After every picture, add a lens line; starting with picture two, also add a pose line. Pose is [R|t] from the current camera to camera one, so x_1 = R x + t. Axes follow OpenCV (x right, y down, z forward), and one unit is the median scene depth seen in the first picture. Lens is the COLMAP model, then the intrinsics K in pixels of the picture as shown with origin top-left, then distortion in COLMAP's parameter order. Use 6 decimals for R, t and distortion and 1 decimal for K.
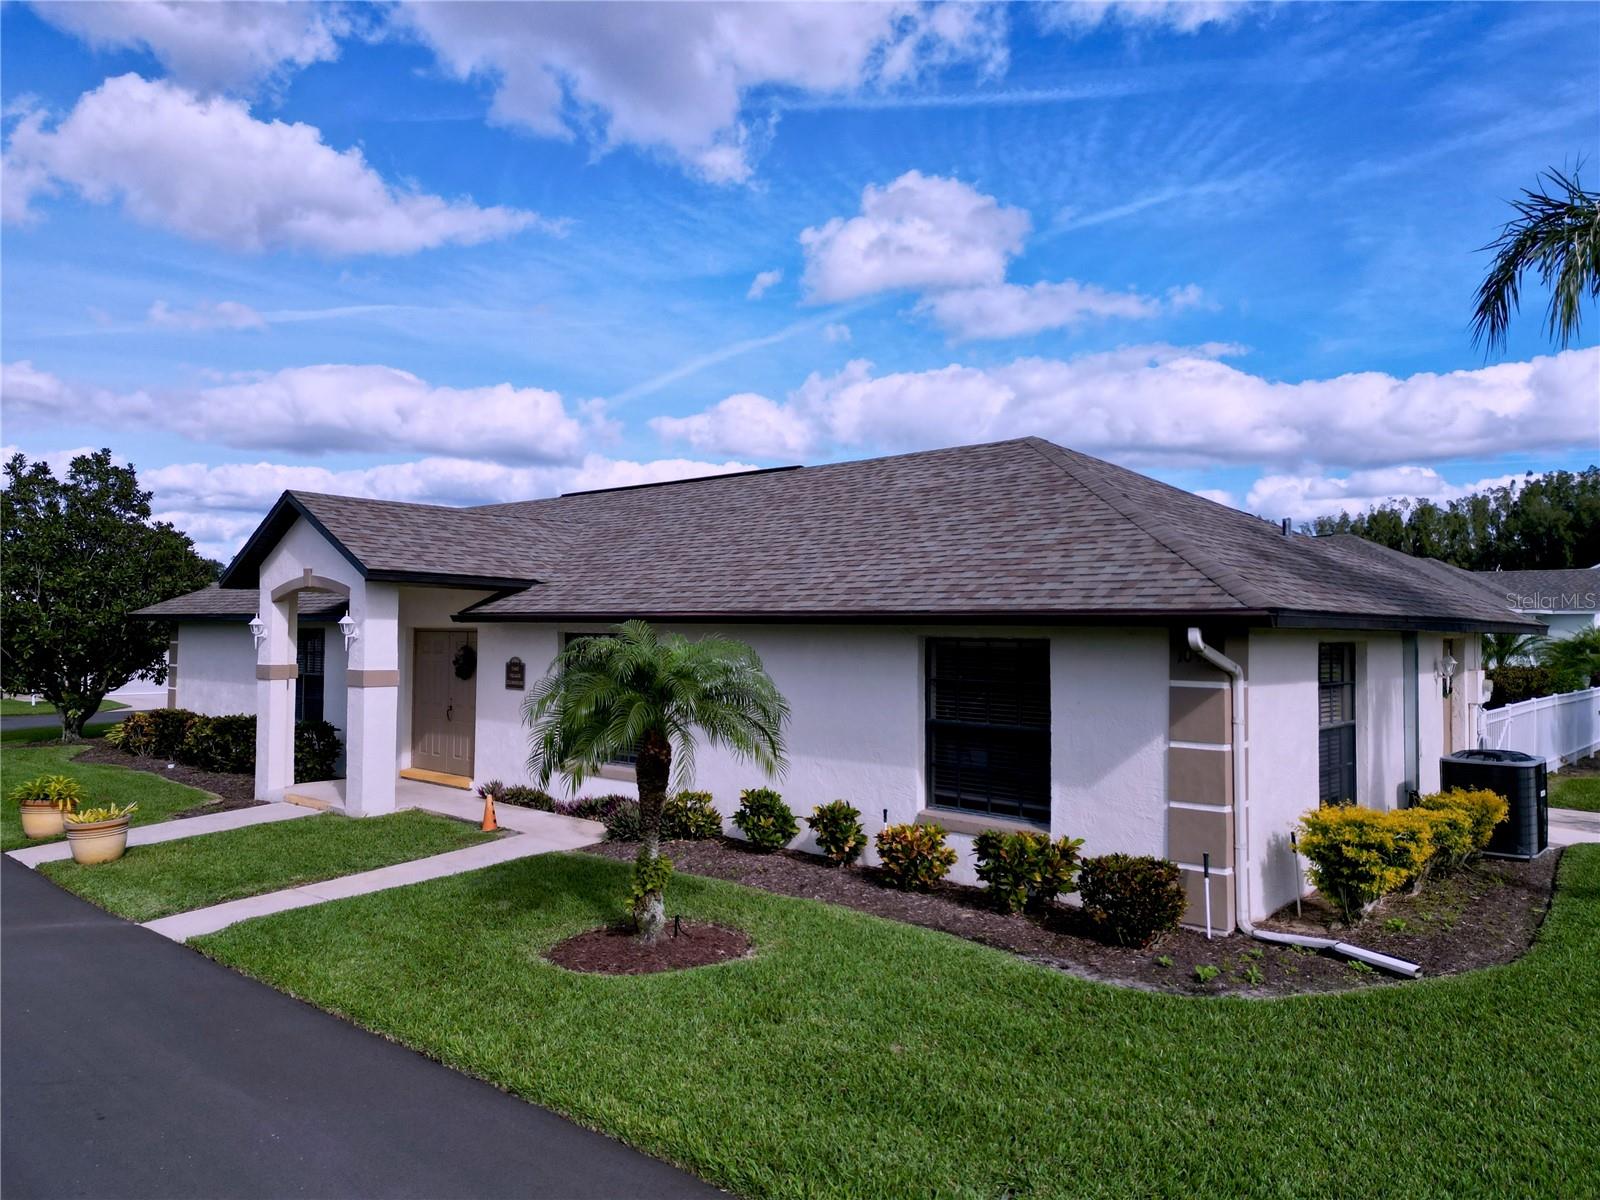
lens RADIAL K [[1127.3, 0, 798.7], [0, 1127.3, 603.1], [0, 0, 1]] dist [0.091883, -0.108761]
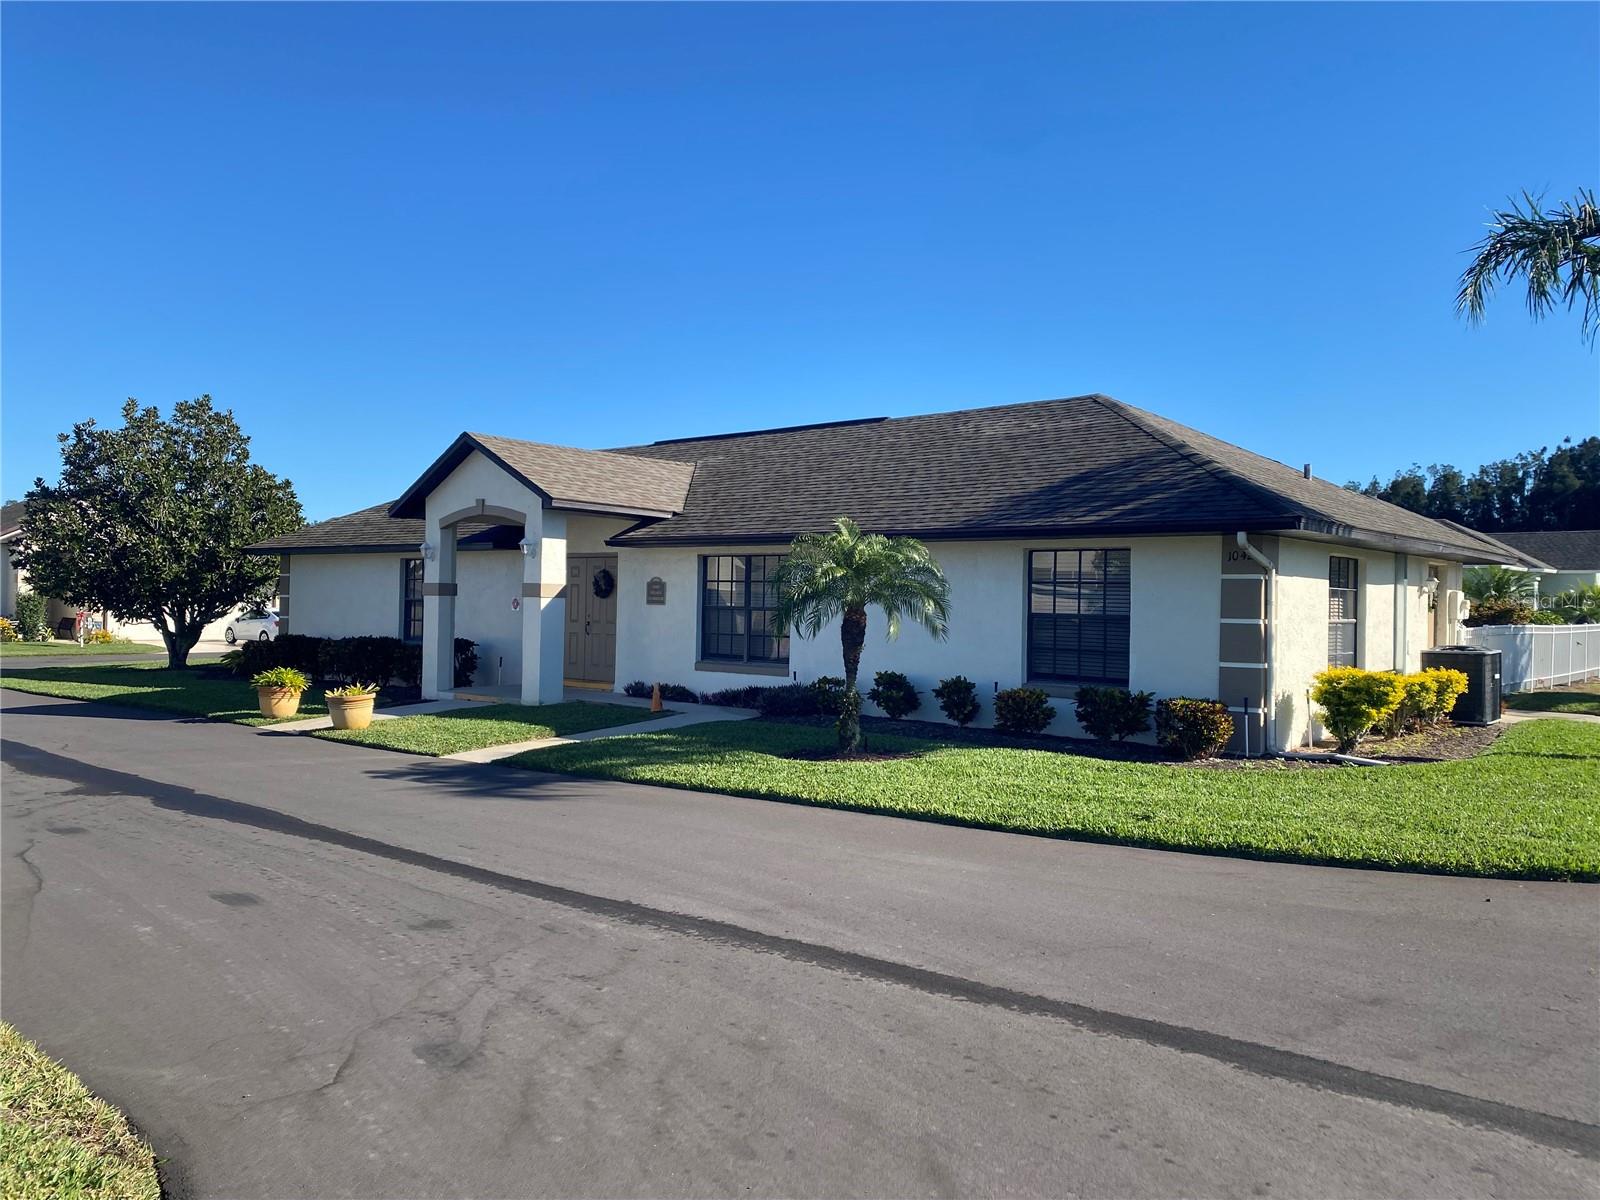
lens RADIAL K [[1242.3, 0, 803.5], [0, 1242.3, 608.4], [0, 0, 1]] dist [0.038564, -0.005048]
pose [[0.999592, 0.008808, 0.027185, -0.141252], [-0.009539, 0.999593, 0.026868, 0.047542], [-0.026937, -0.027116, 0.999269, -0.319113]]
